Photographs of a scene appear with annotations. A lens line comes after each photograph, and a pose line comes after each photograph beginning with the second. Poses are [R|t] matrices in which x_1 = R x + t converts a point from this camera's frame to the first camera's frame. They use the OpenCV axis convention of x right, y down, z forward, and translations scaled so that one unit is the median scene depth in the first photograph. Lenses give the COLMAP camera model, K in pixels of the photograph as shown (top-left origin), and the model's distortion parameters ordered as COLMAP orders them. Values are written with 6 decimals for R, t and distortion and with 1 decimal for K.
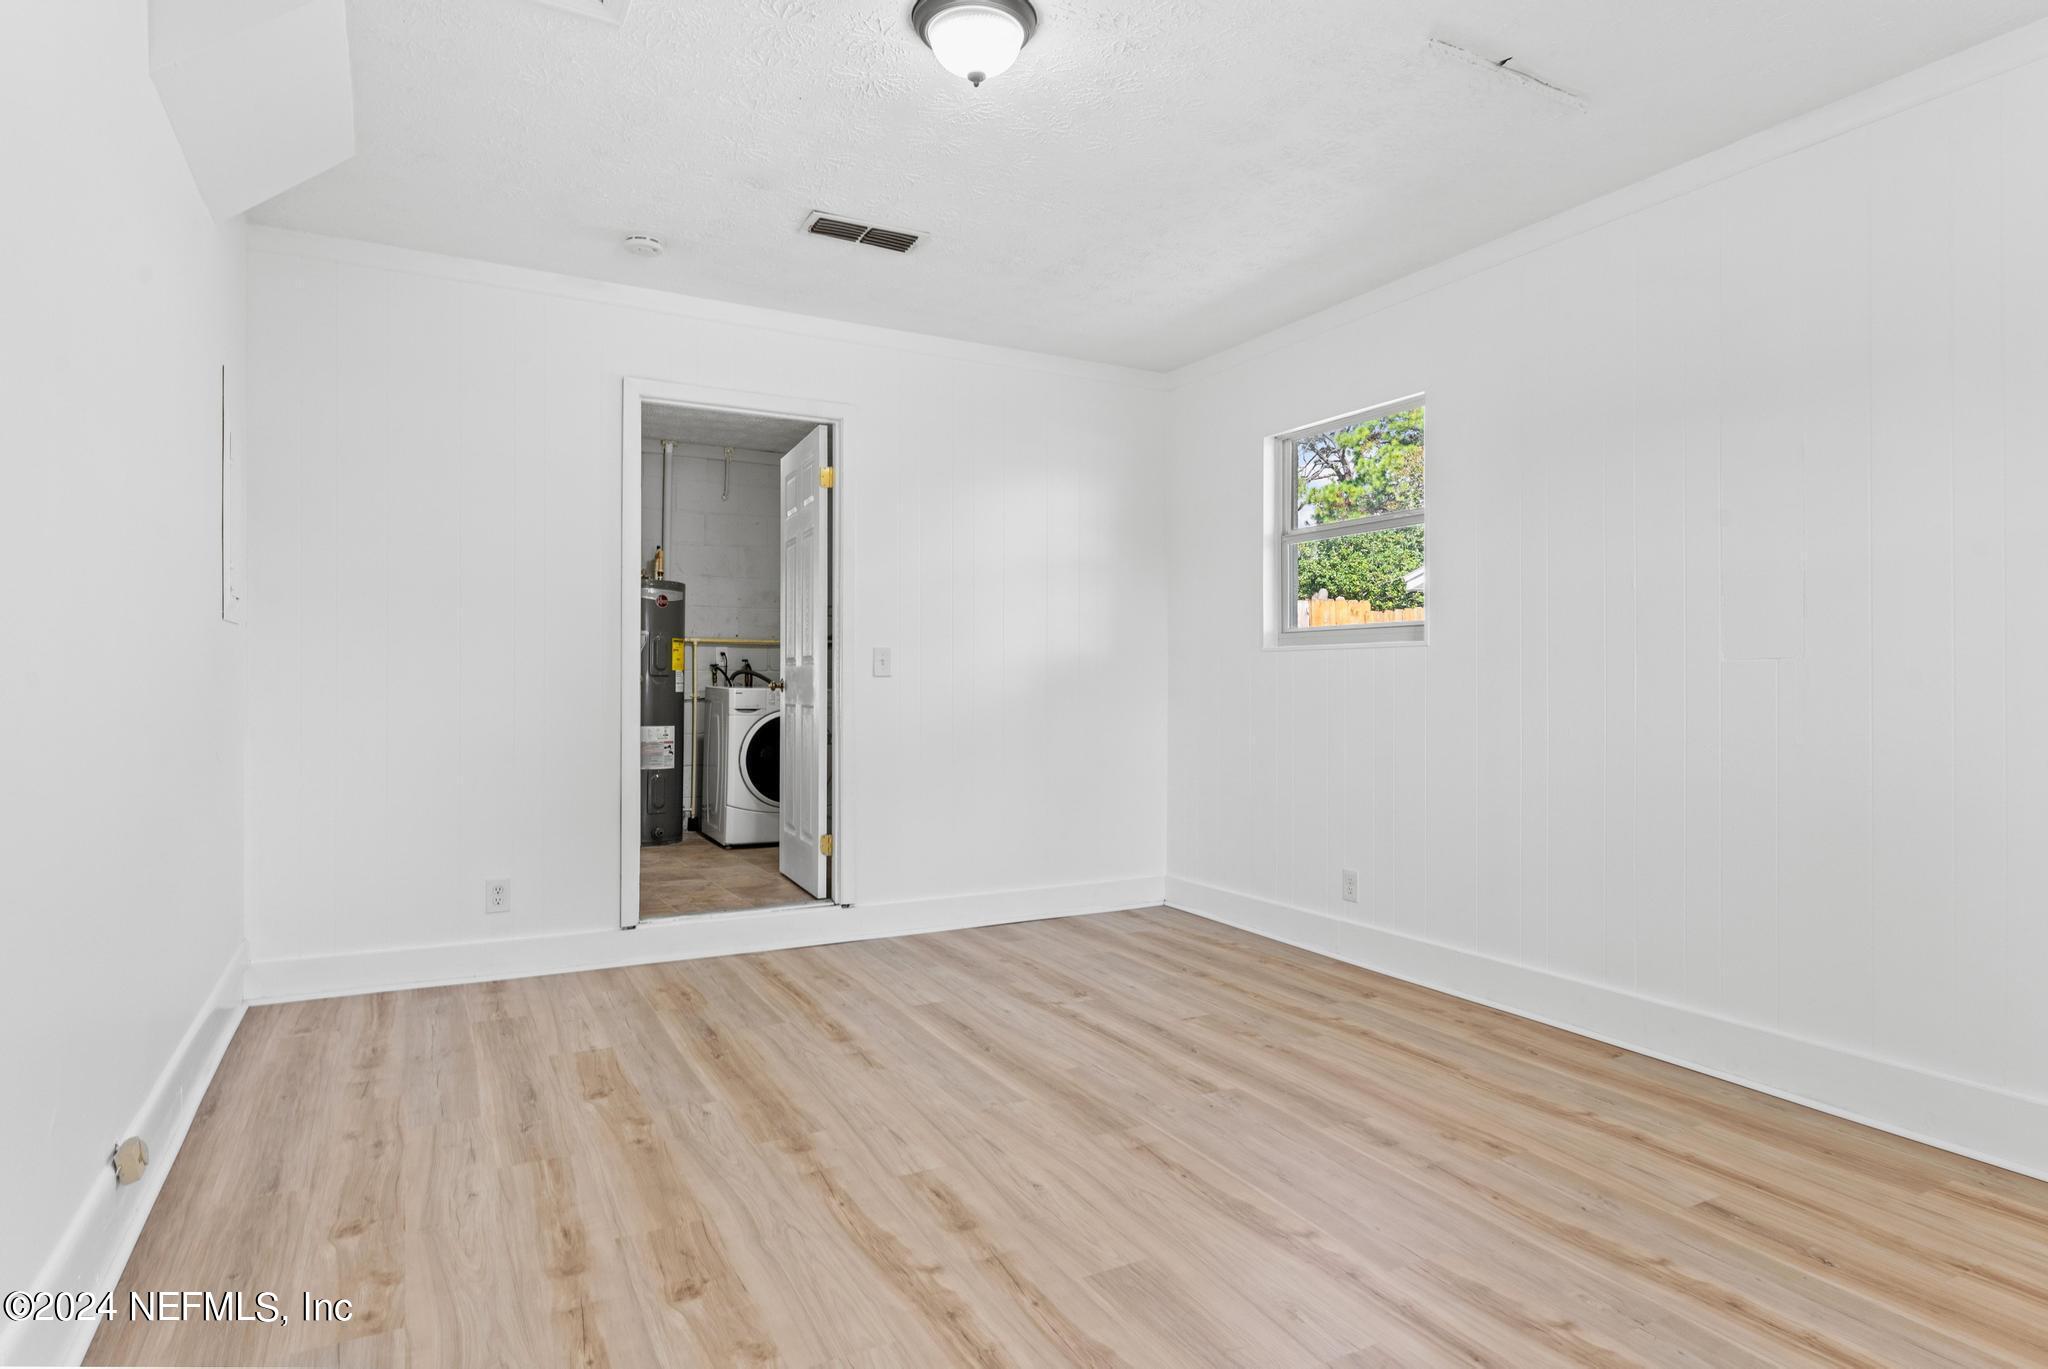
lens RADIAL K [[1135.6, 0, 1026.3], [0, 1135.6, 681.8], [0, 0, 1]] dist [-0.004768, -0.001334]
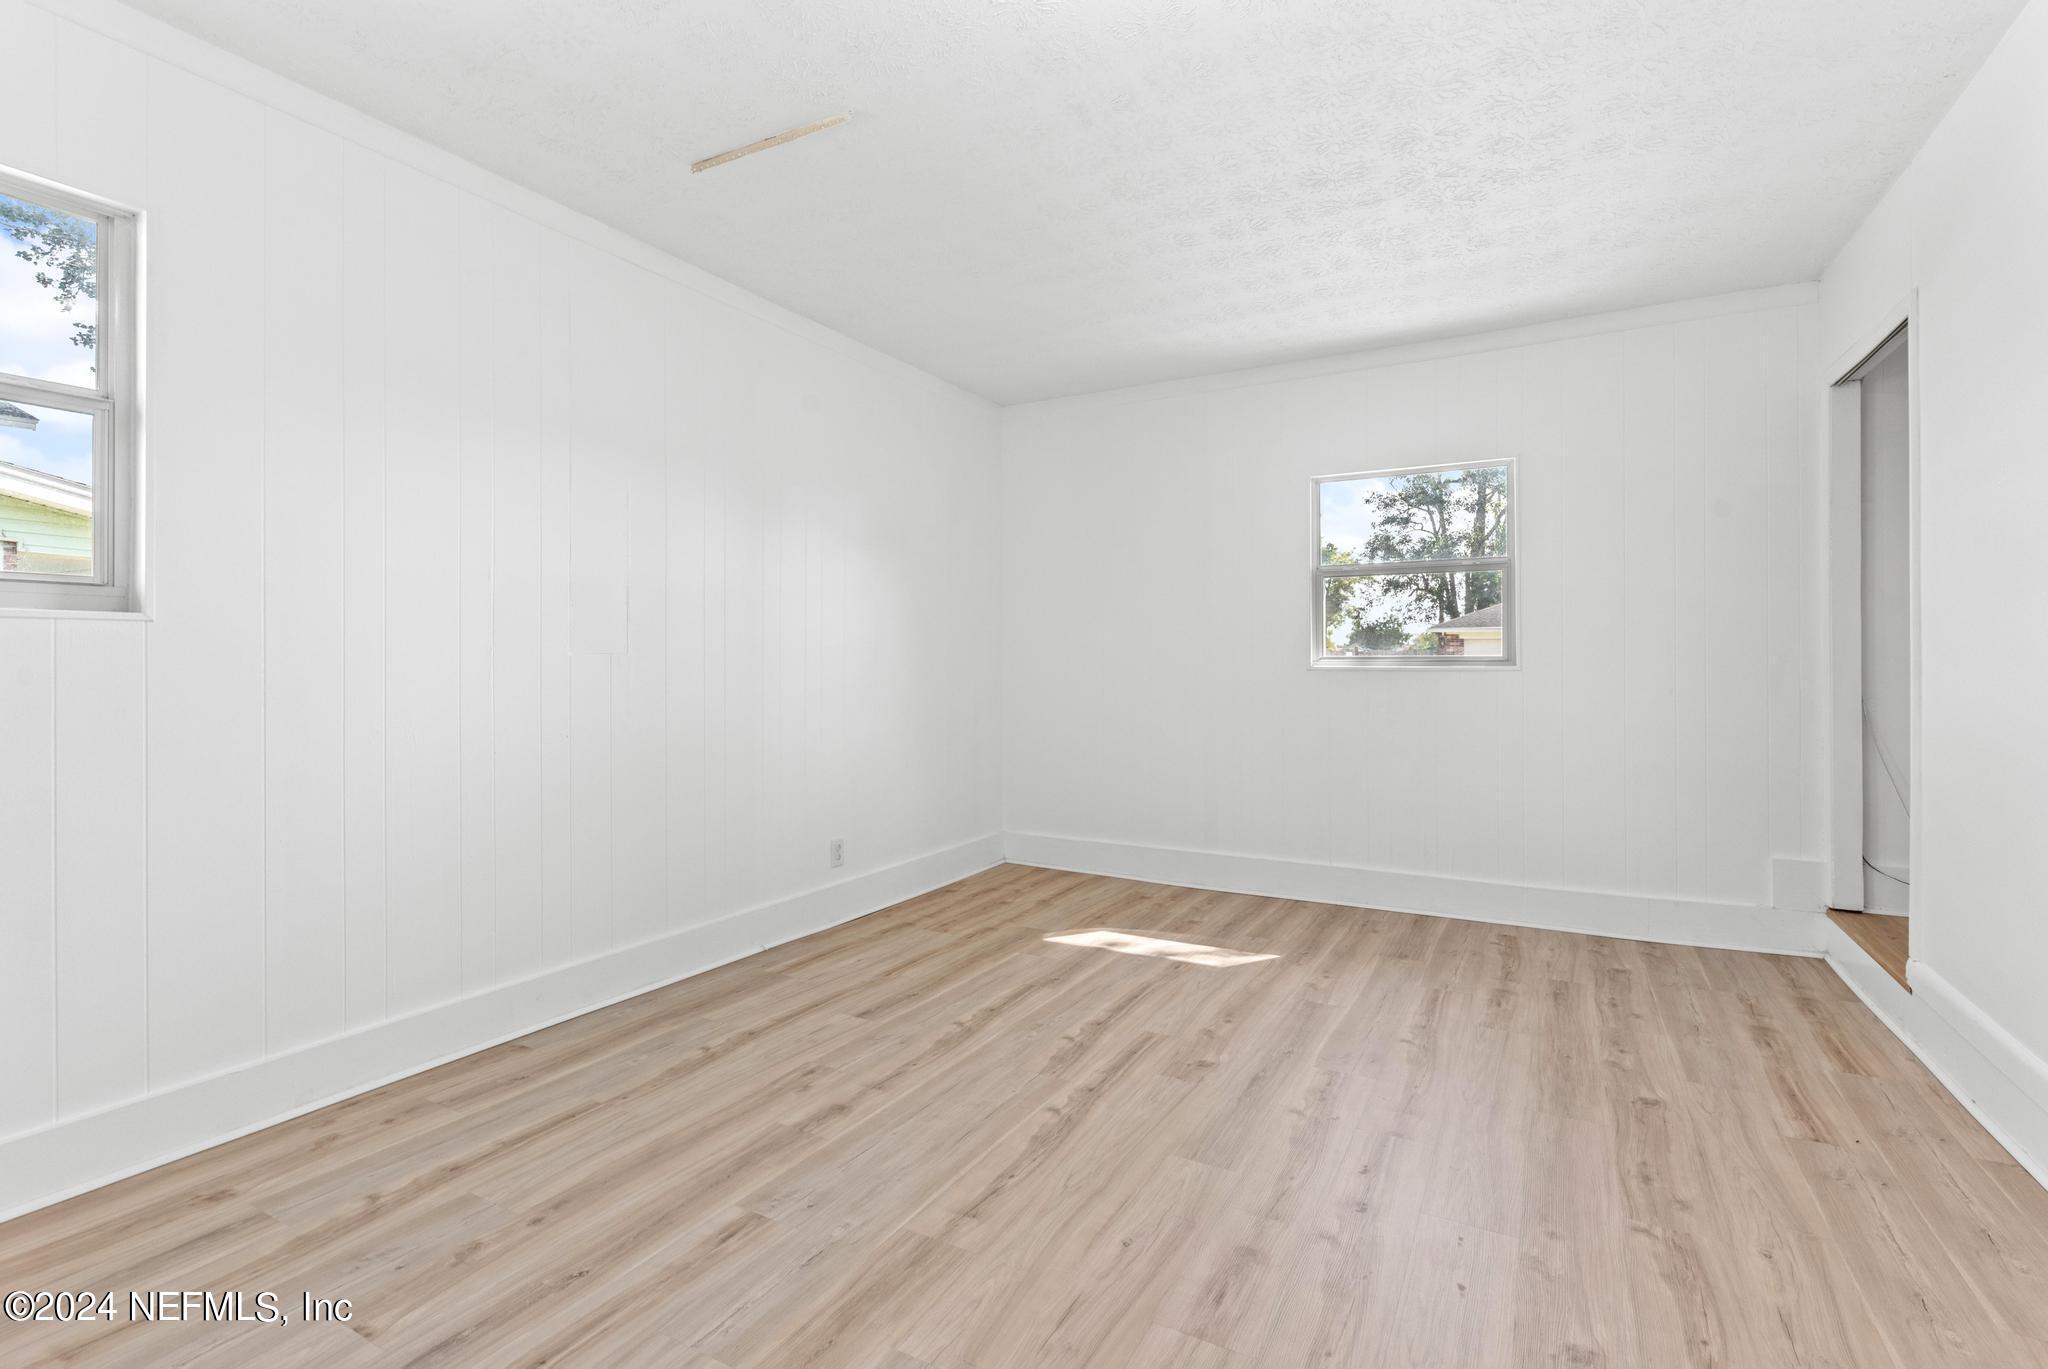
lens RADIAL K [[919.9, 0, 1023.8], [0, 919.9, 668.5], [0, 0, 1]] dist [0.001521, -0.001314]
pose [[-0.524983, -0.006818, 0.851085, -0.461512], [0.003235, 0.999945, 0.010006, -0.016227], [-0.851106, 0.008007, -0.524932, 1.179215]]
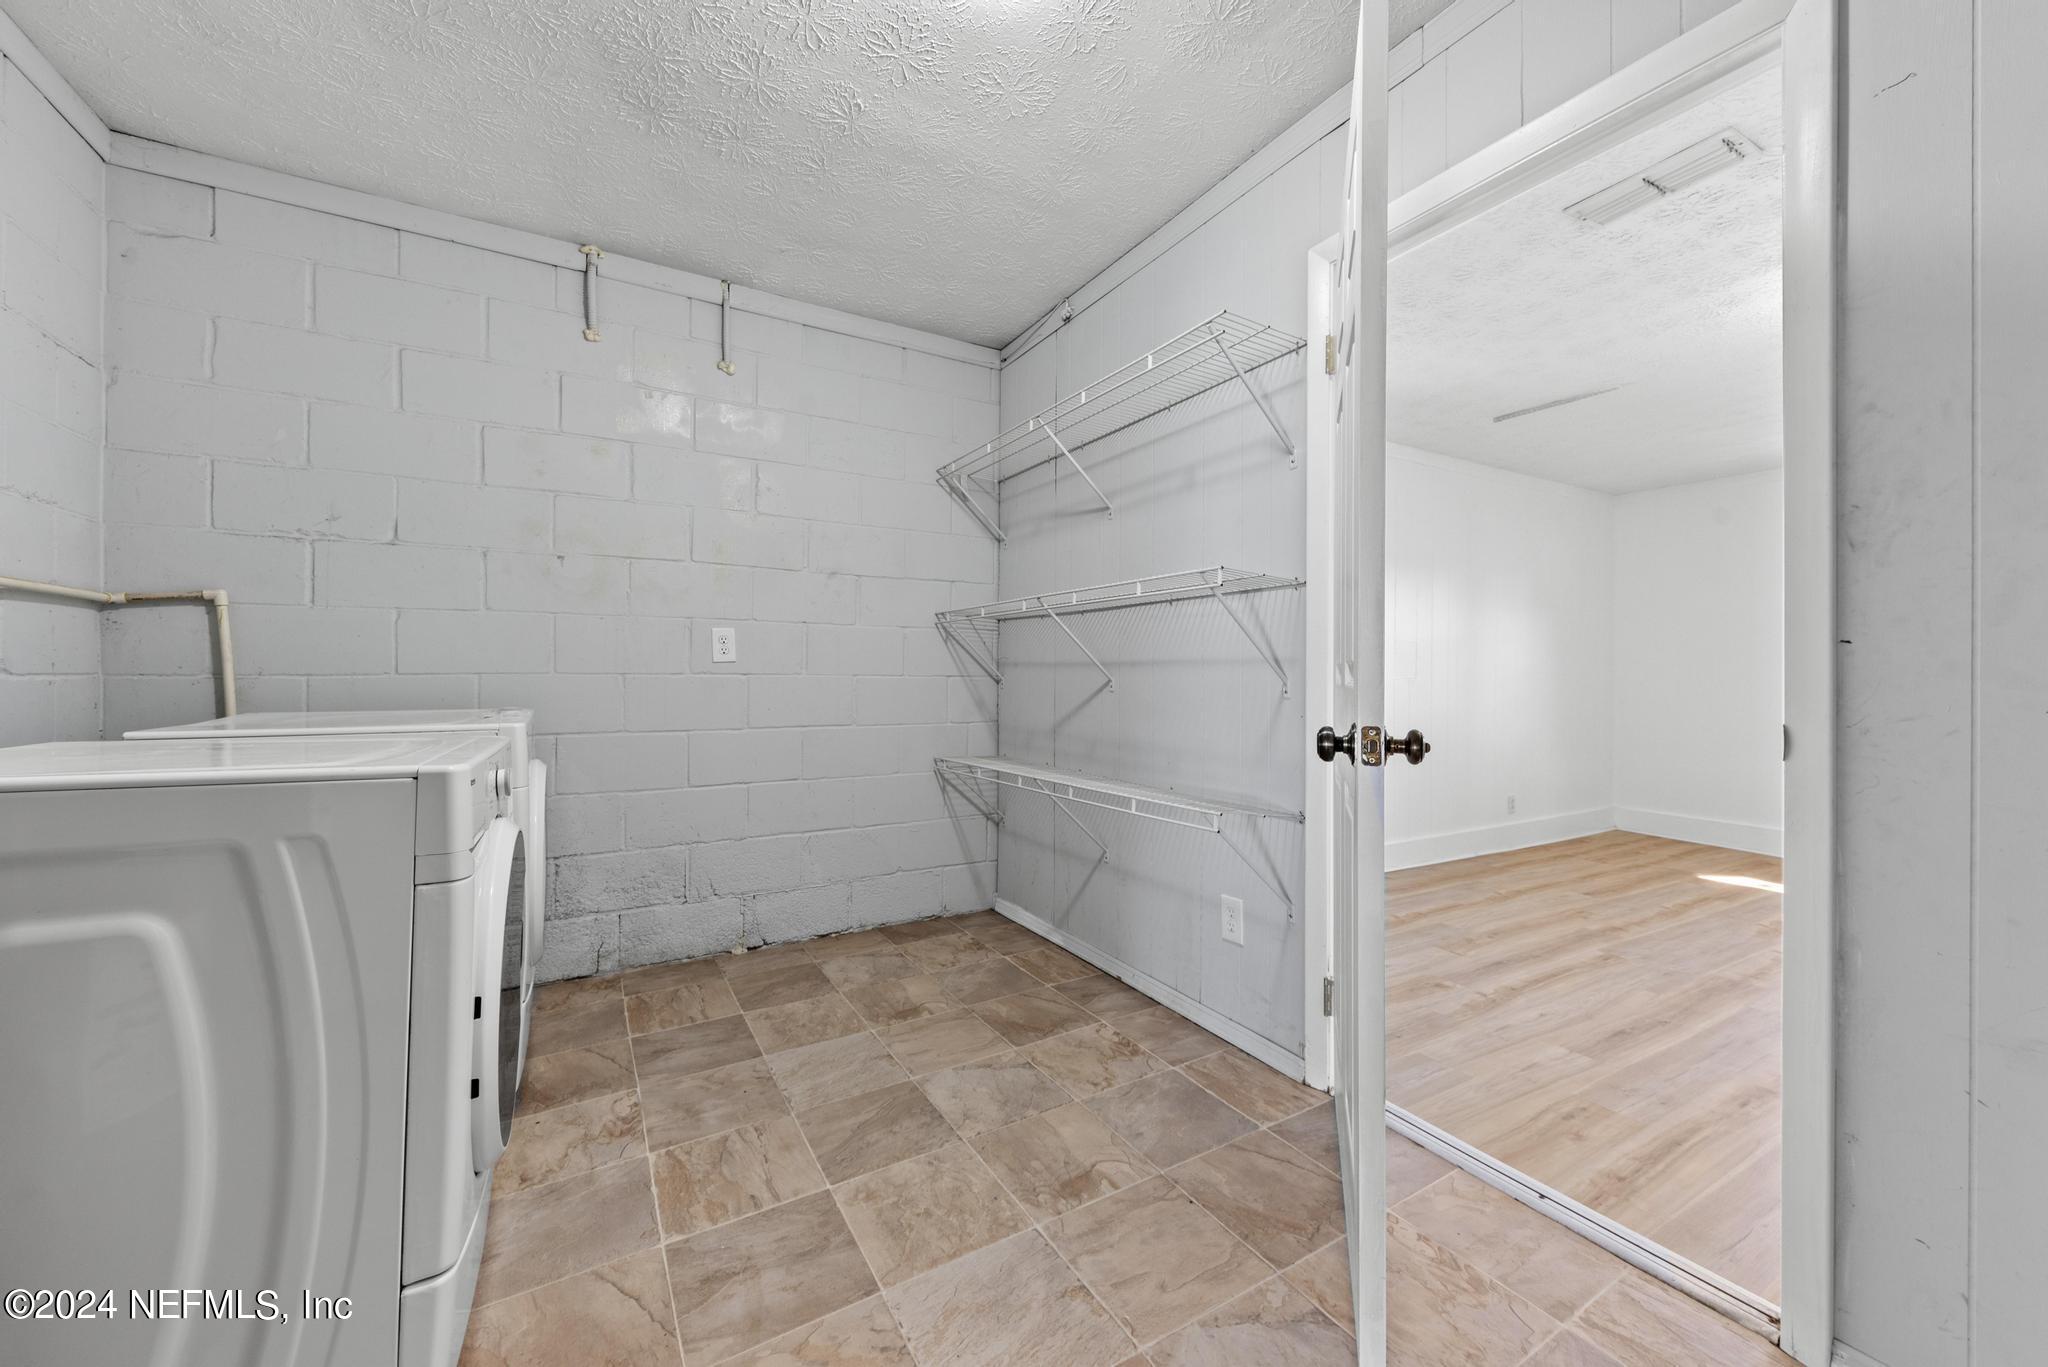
lens RADIAL K [[739.7, 0, 1032.7], [0, 739.7, 673.1], [0, 0, 1]] dist [0.003028, -0.001970]
pose [[-0.010168, -0.008024, 0.999916, -0.878089], [-0.008194, 0.999935, 0.007941, -0.041199], [-0.999915, -0.008112, -0.010233, 1.851368]]
